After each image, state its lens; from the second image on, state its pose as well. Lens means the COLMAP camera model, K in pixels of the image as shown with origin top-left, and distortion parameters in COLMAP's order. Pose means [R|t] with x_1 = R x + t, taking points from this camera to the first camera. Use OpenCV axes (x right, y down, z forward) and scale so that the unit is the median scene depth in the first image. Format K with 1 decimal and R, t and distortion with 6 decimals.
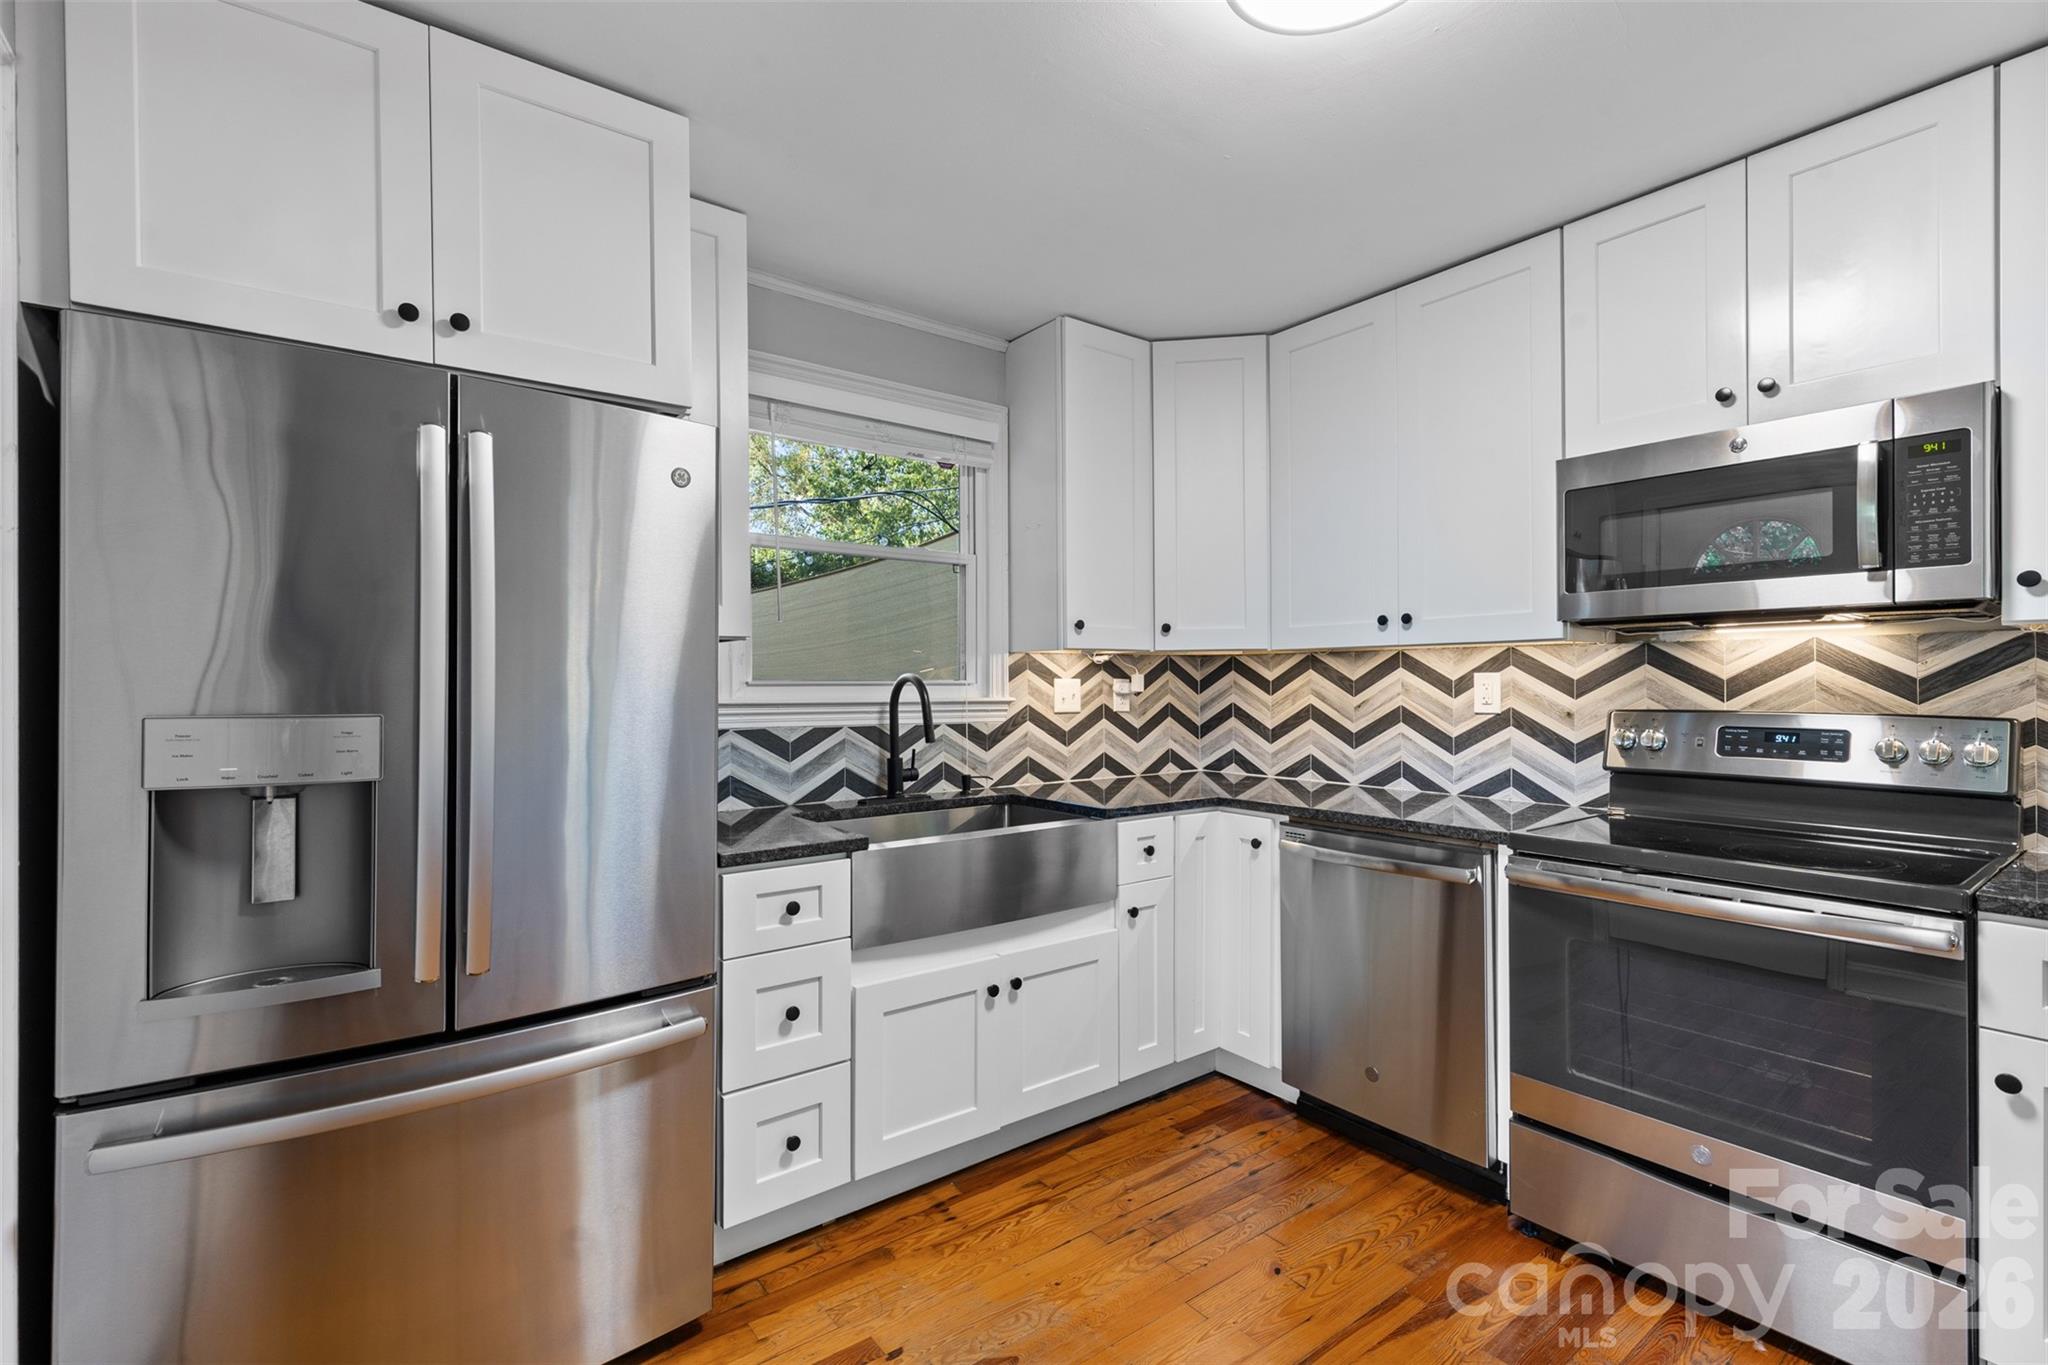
lens RADIAL K [[932.5, 0, 1026.6], [0, 932.5, 675.7], [0, 0, 1]] dist [0.004491, -0.000043]
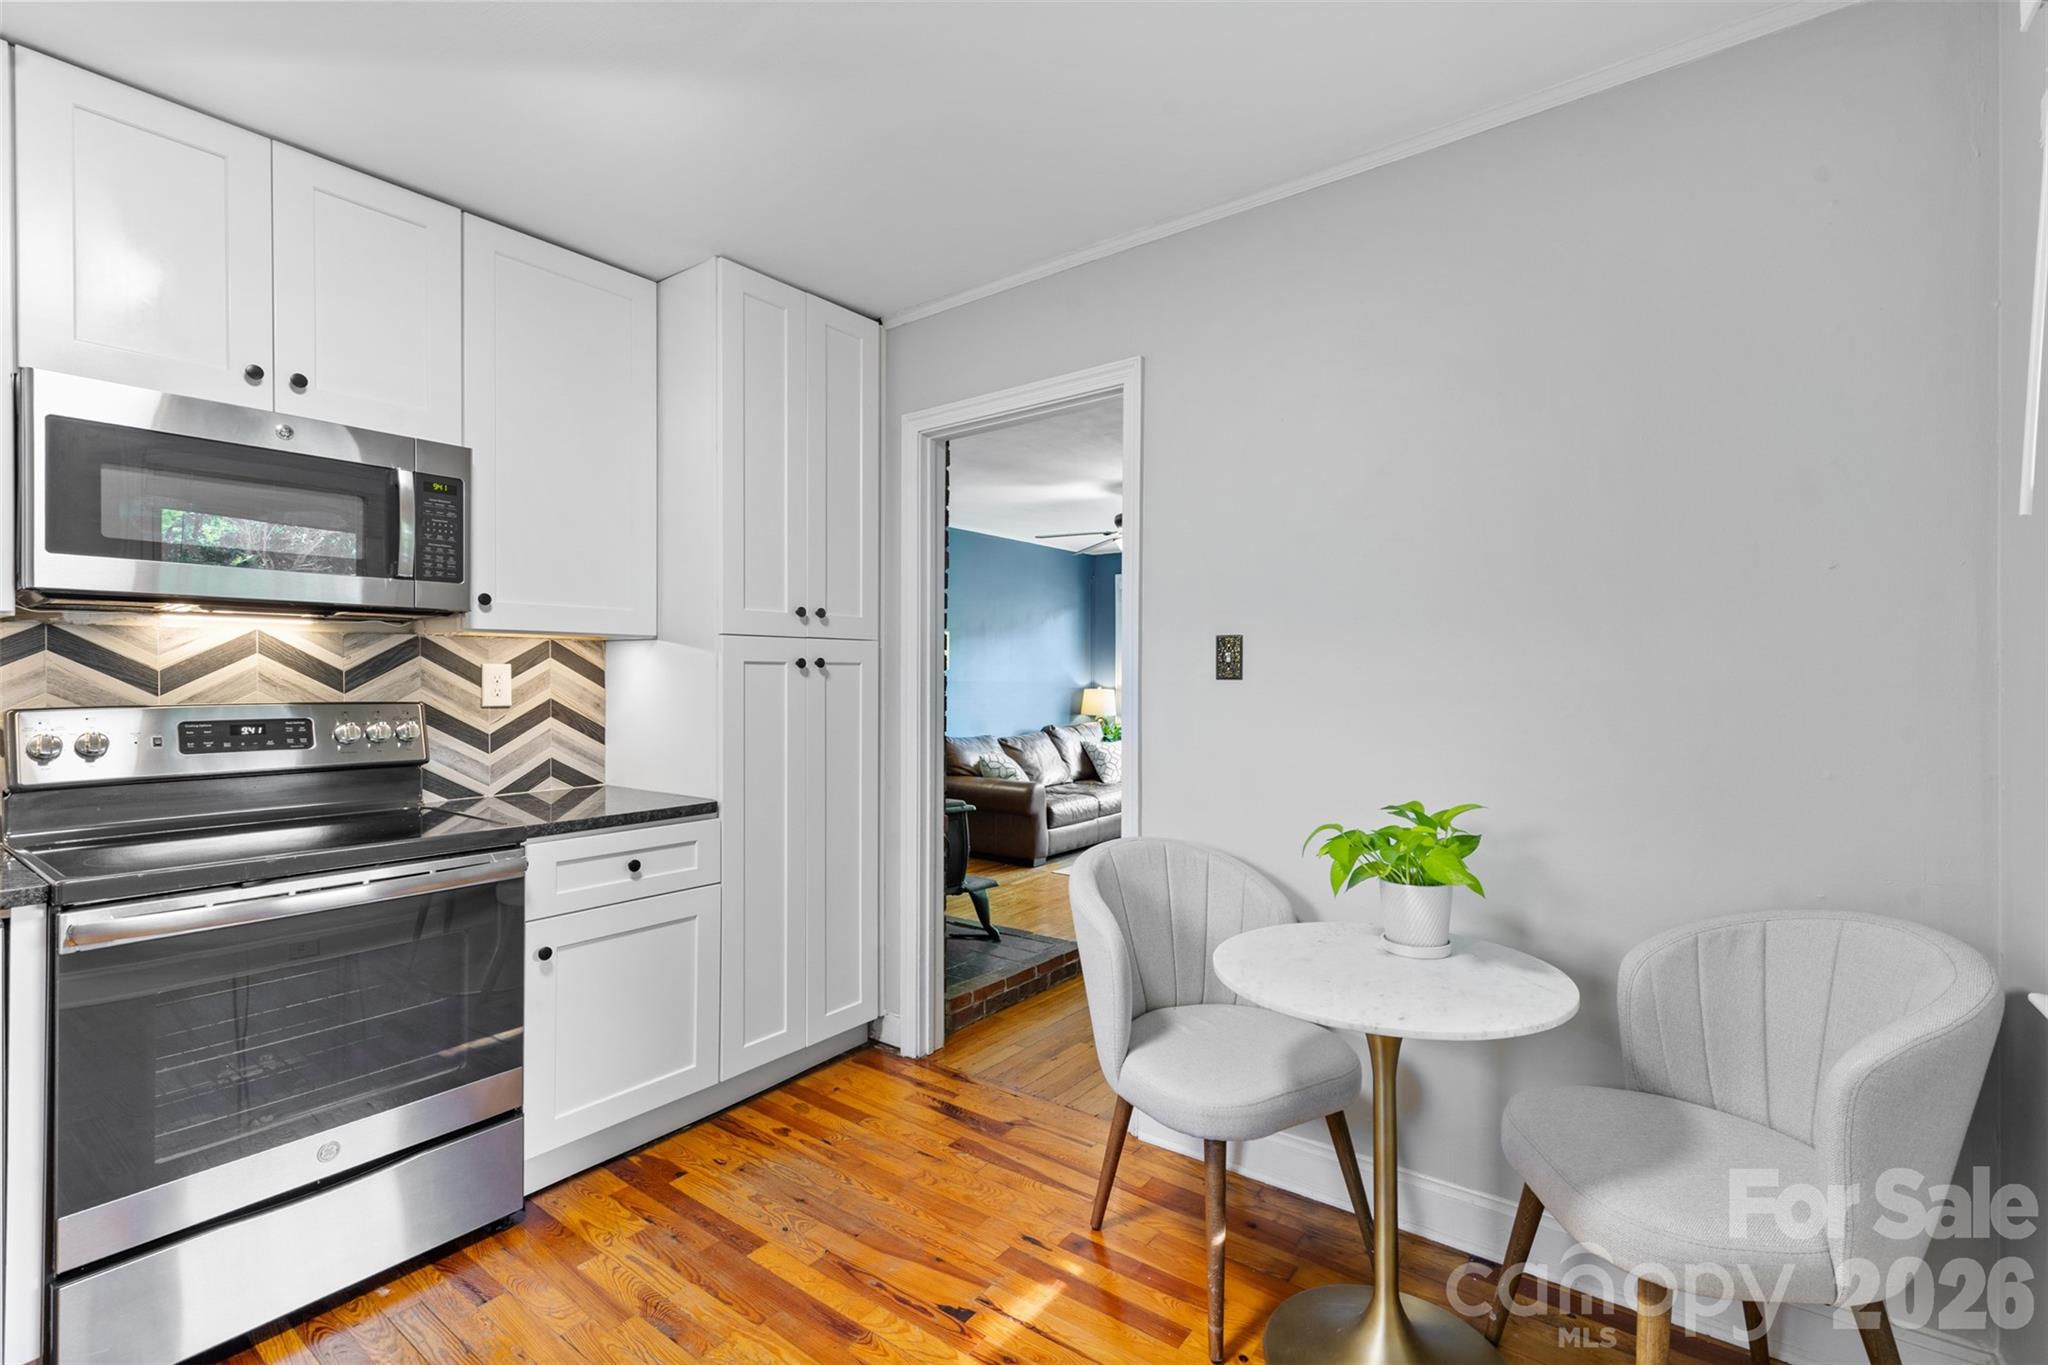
lens RADIAL K [[932.5, 0, 1017.7], [0, 932.5, 684.5], [0, 0, 1]] dist [0.004491, -0.000043]
pose [[-0.261365, -0.009479, 0.965194, -0.384174], [-0.008437, 0.999936, 0.007535, 0.004057], [-0.965203, -0.006174, -0.261428, 0.499559]]
